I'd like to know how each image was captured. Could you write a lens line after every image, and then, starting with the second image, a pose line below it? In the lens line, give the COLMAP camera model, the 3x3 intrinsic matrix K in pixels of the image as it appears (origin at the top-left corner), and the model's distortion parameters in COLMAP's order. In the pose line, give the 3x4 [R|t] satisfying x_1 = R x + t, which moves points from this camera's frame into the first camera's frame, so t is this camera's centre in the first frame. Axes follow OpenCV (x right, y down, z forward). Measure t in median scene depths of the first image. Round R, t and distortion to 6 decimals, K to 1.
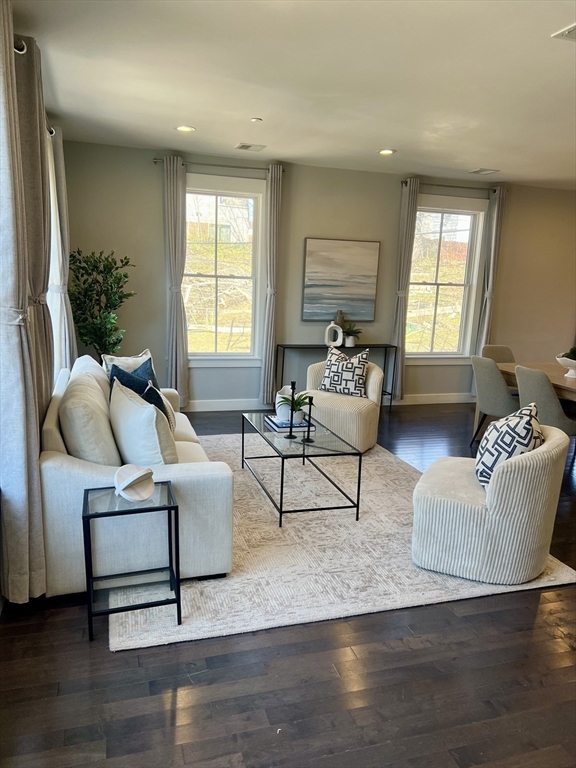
lens RADIAL K [[577.5, 0, 284.6], [0, 577.5, 388.0], [0, 0, 1]] dist [0.075908, -0.087139]
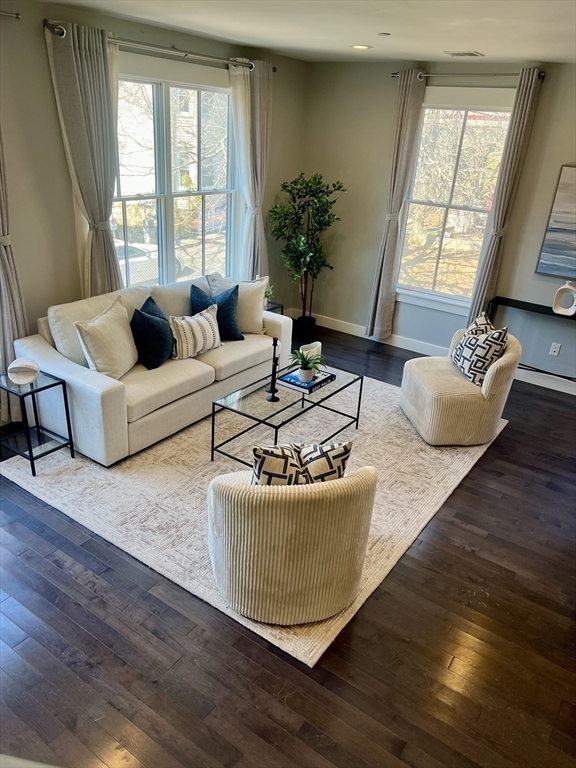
lens RADIAL K [[580.1, 0, 288.0], [0, 580.1, 384.0], [0, 0, 1]] dist [0.042211, -0.035595]
pose [[0.601517, 0.324207, -0.730115, 0.492745], [-0.190045, 0.945781, 0.263402, -0.127639], [0.775926, -0.019686, 0.630517, 0.246831]]
